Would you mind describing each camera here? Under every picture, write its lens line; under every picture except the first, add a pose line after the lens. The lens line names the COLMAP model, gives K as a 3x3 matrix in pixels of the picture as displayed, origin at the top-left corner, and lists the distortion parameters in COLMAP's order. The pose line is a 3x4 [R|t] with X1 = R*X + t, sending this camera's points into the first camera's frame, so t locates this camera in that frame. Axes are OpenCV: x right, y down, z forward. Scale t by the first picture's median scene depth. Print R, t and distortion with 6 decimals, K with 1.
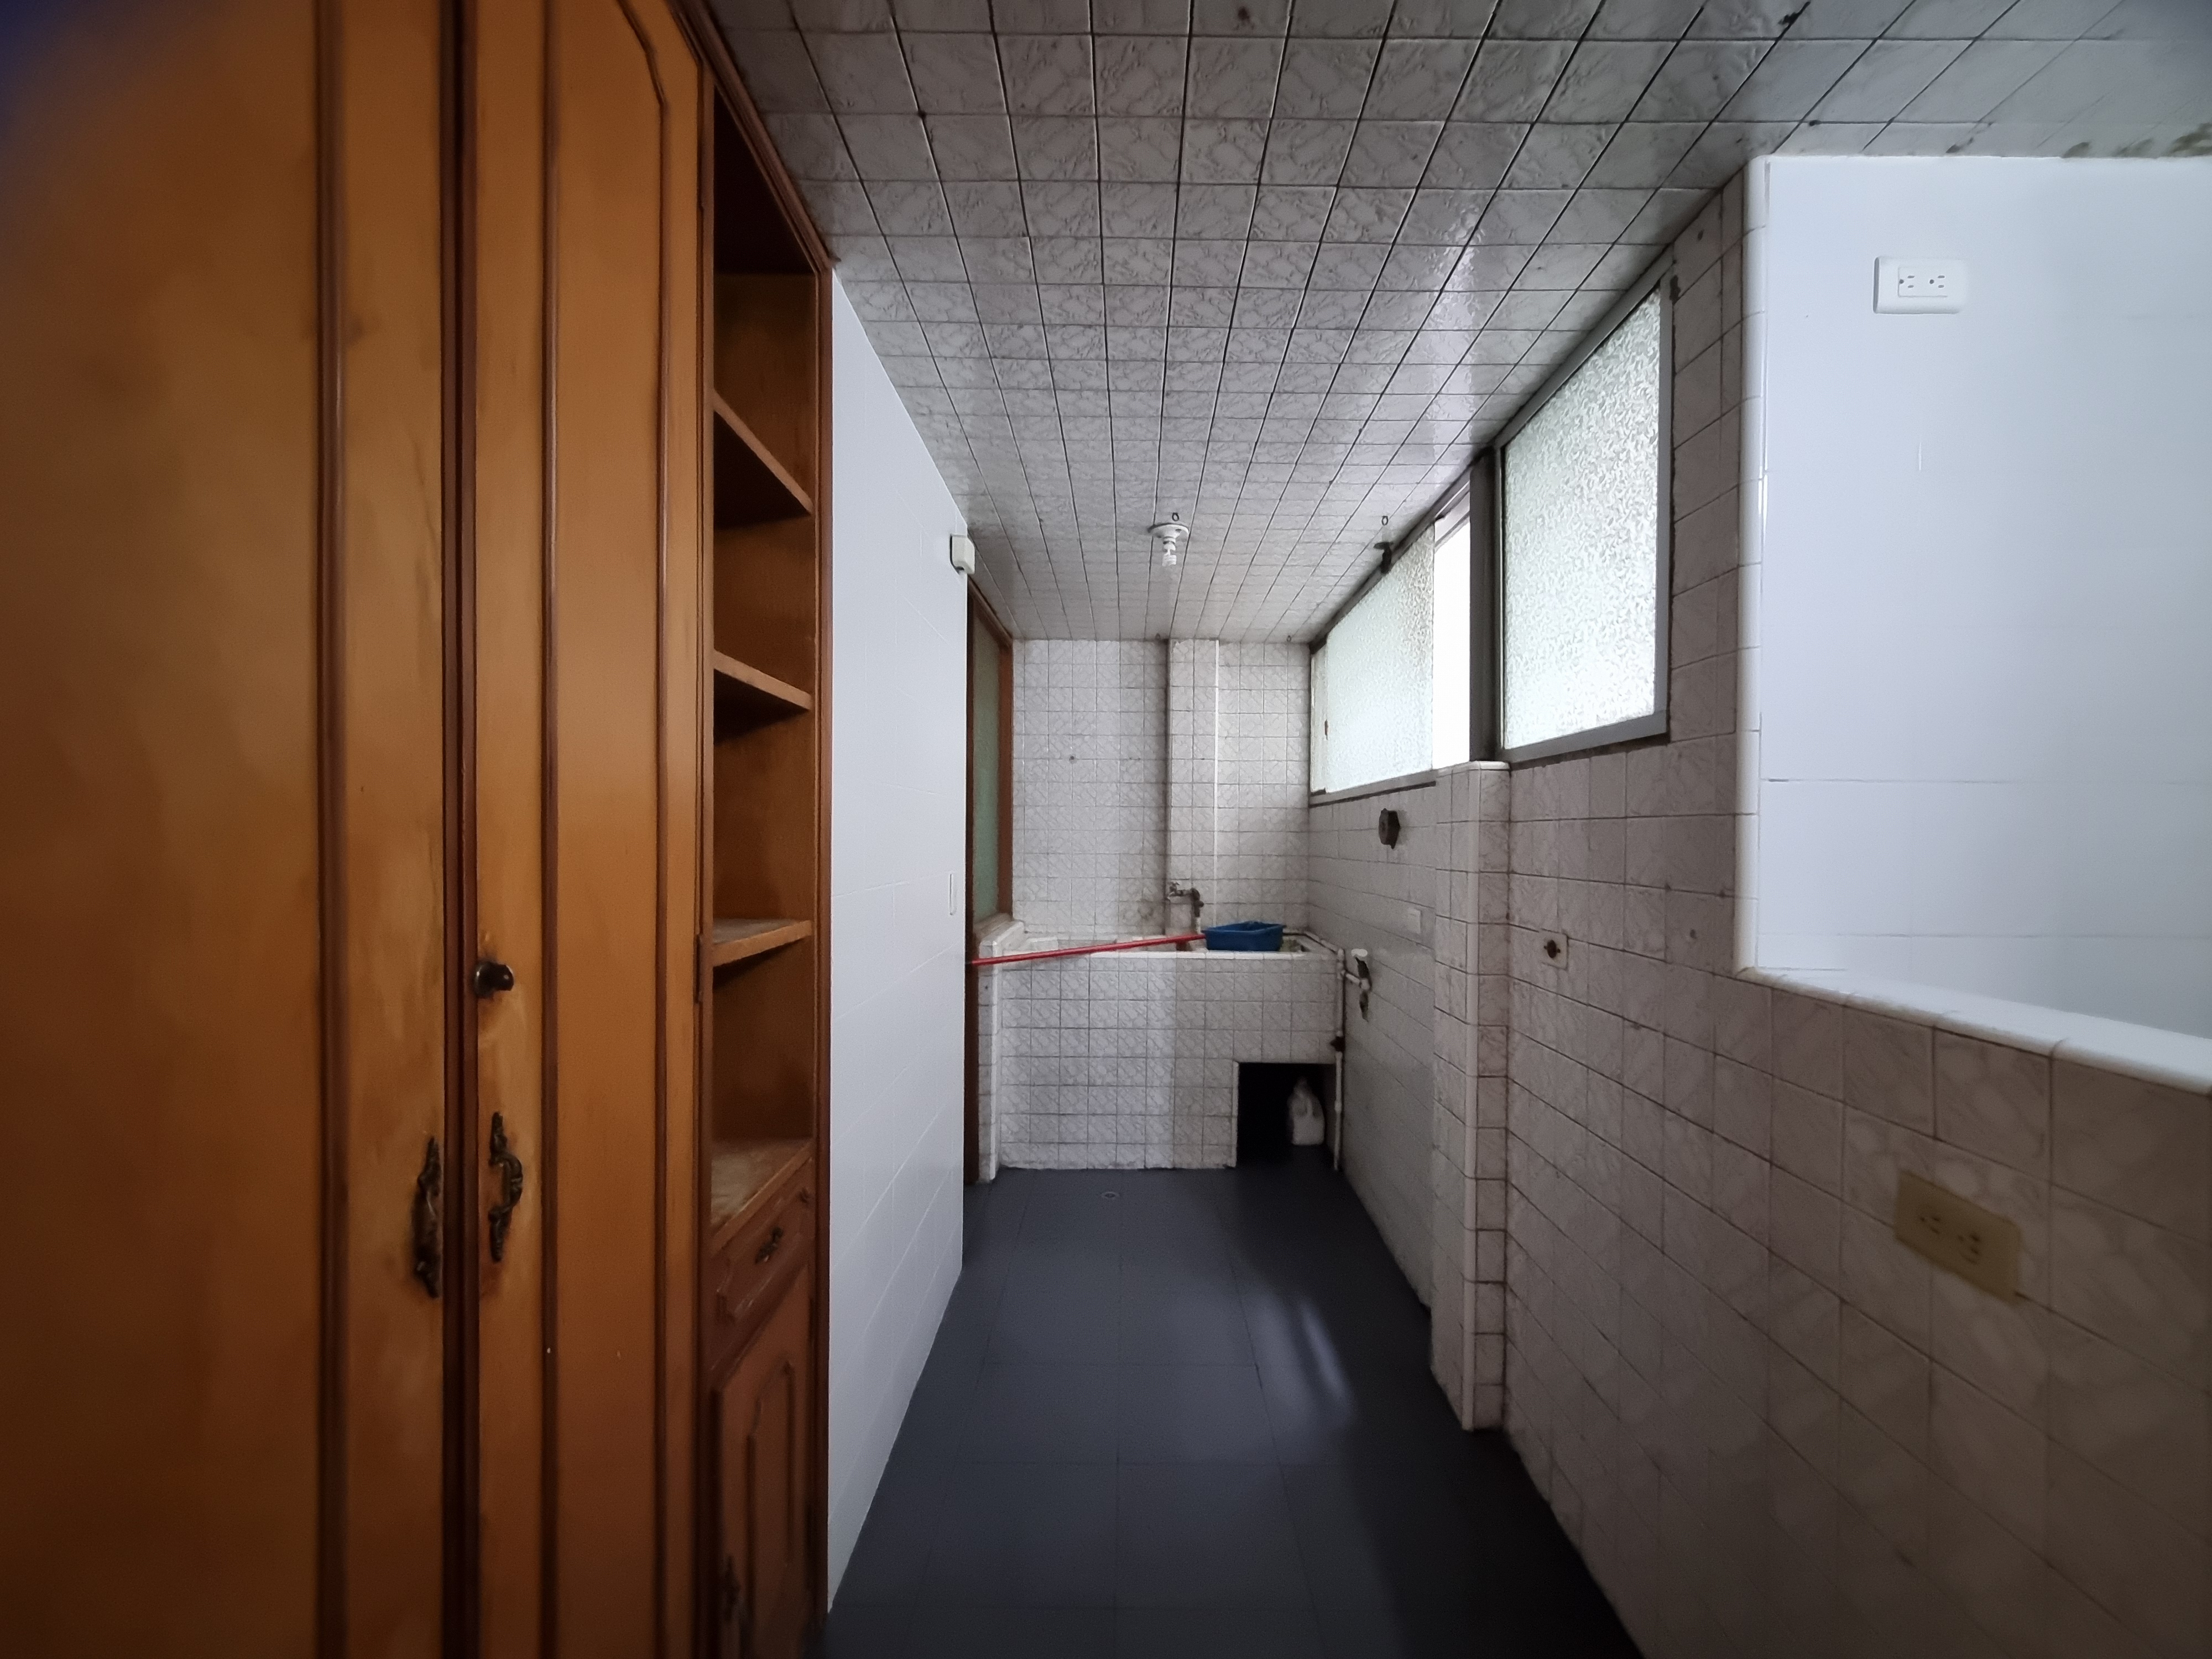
lens RADIAL K [[858.3, 0, 1126.6], [0, 858.3, 841.6], [0, 0, 1]] dist [0.000361, 0.000013]
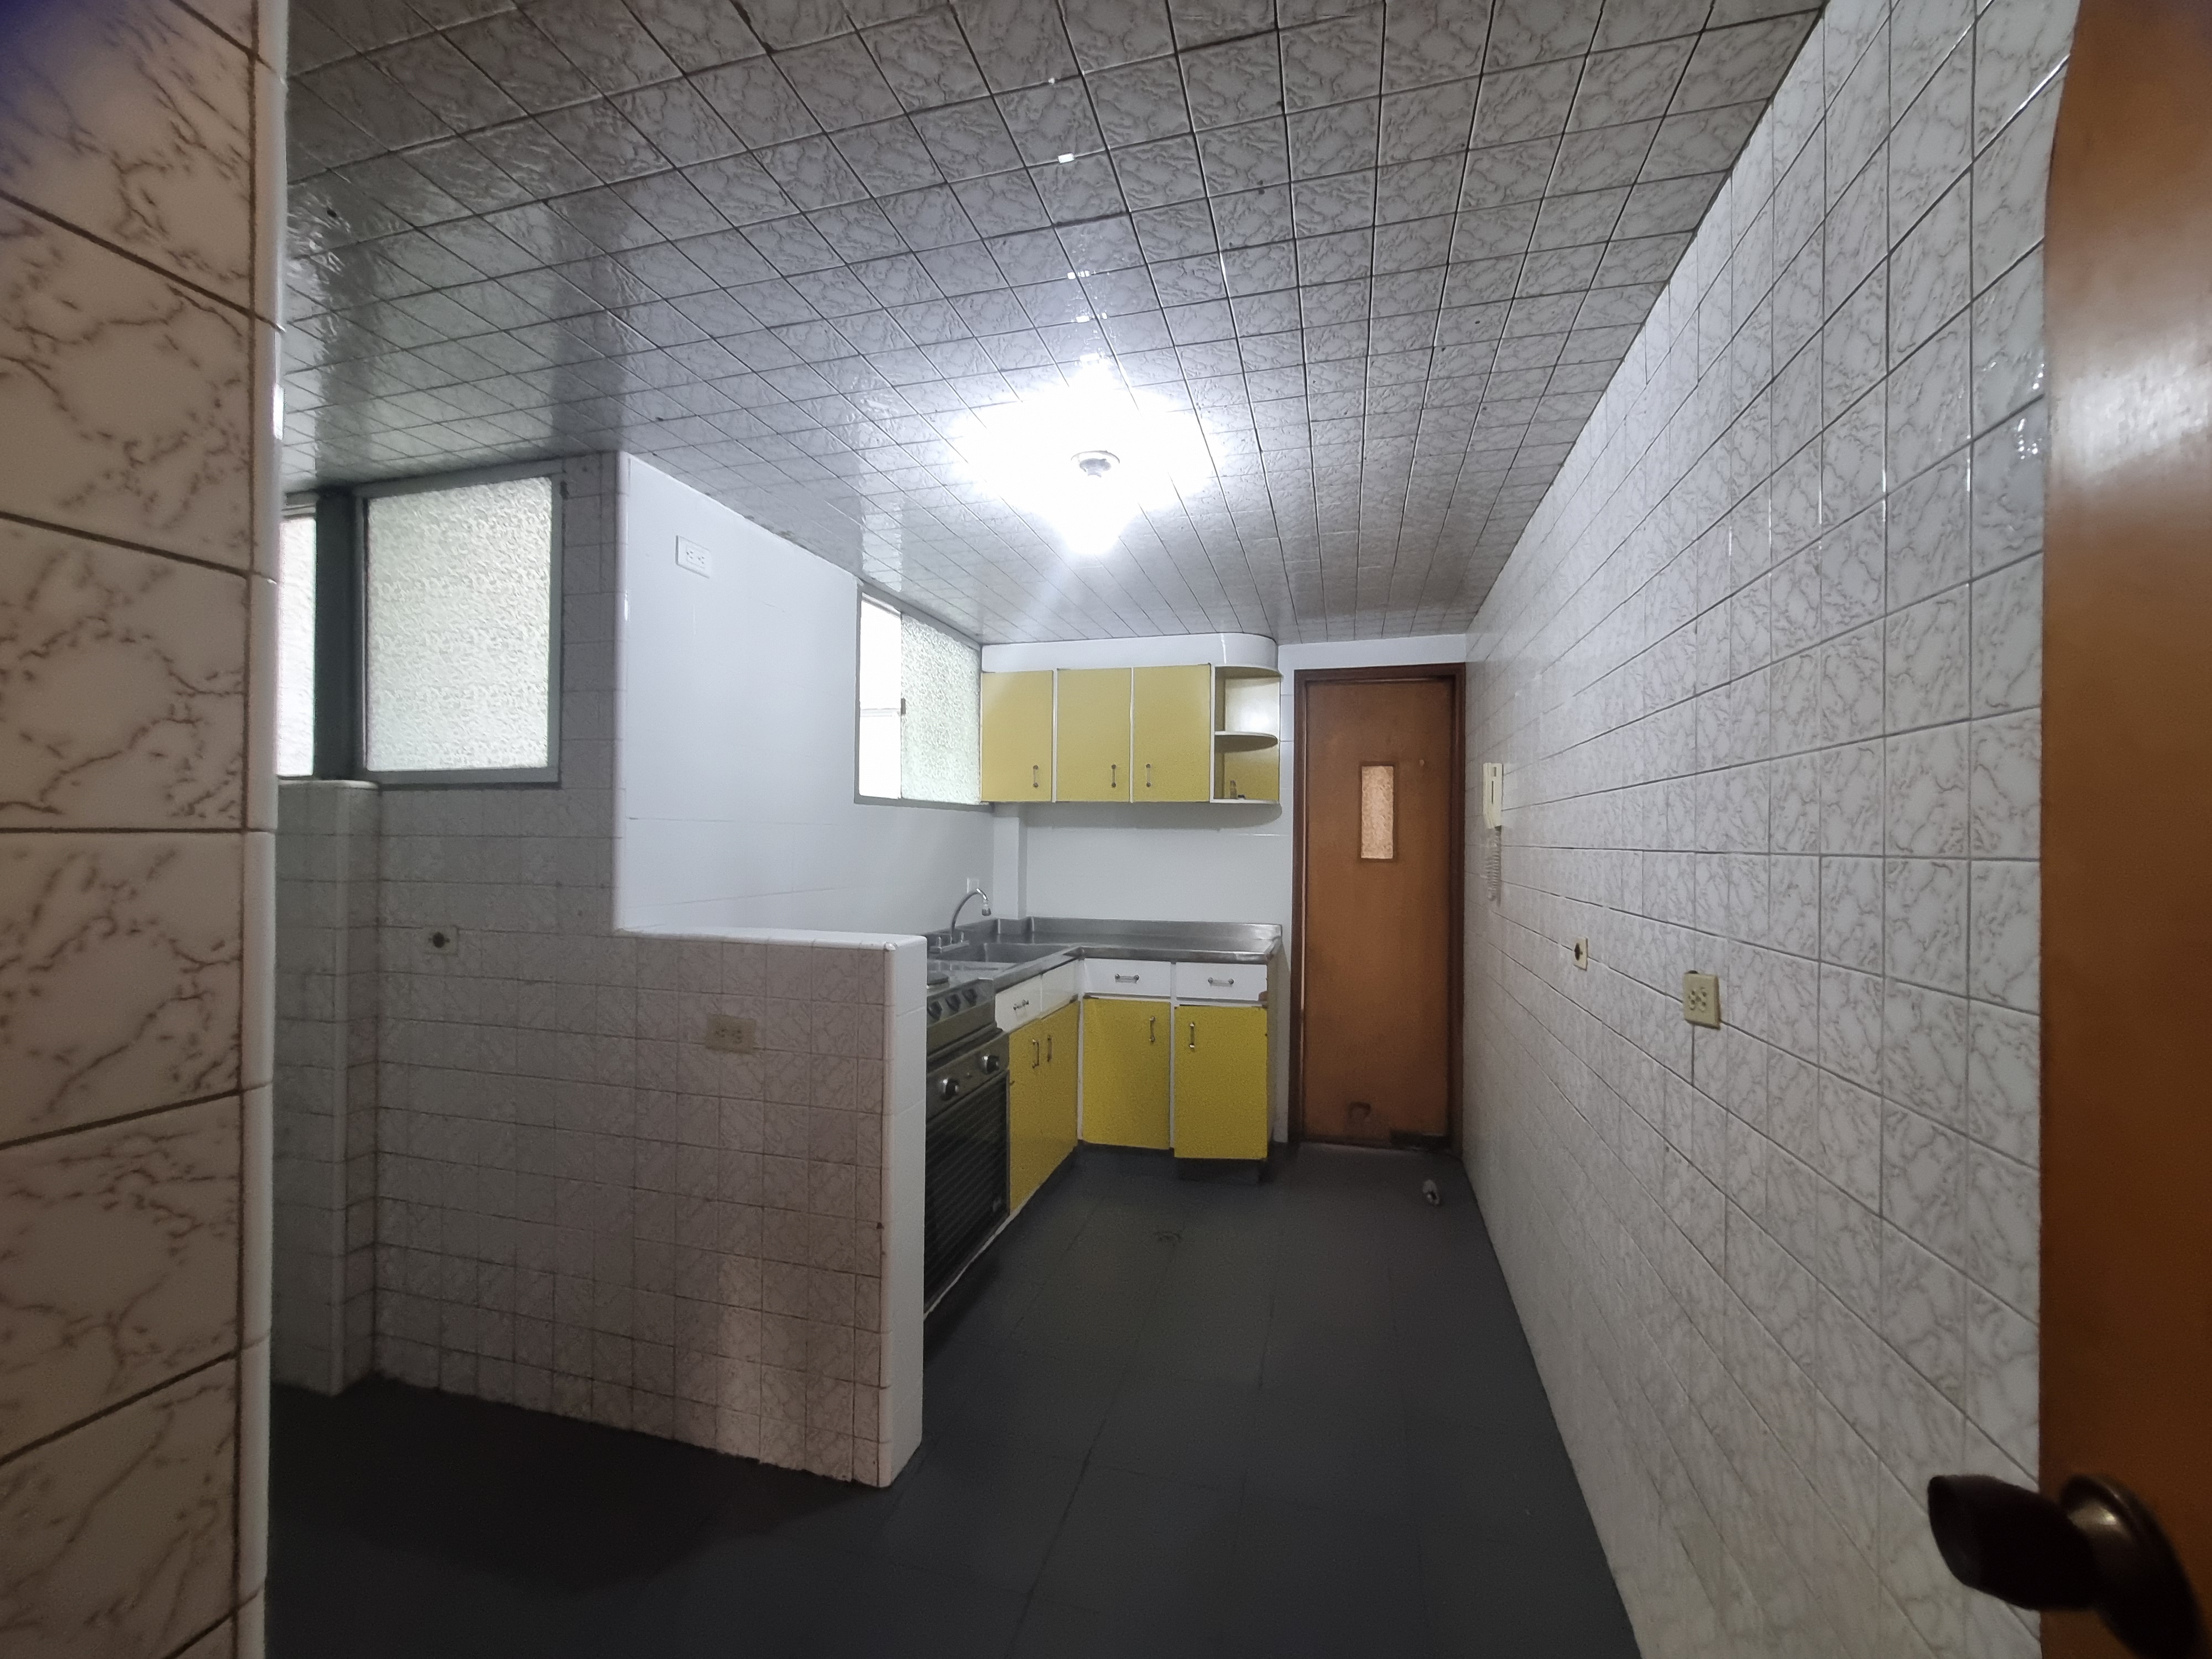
lens RADIAL K [[858.3, 0, 1126.6], [0, 858.3, 841.6], [0, 0, 1]] dist [0.000361, 0.000013]
pose [[0.239094, 0.000300, 0.970996, -0.564817], [-0.001895, 0.999998, 0.000157, -0.023099], [-0.970995, -0.001878, 0.239094, -0.310663]]
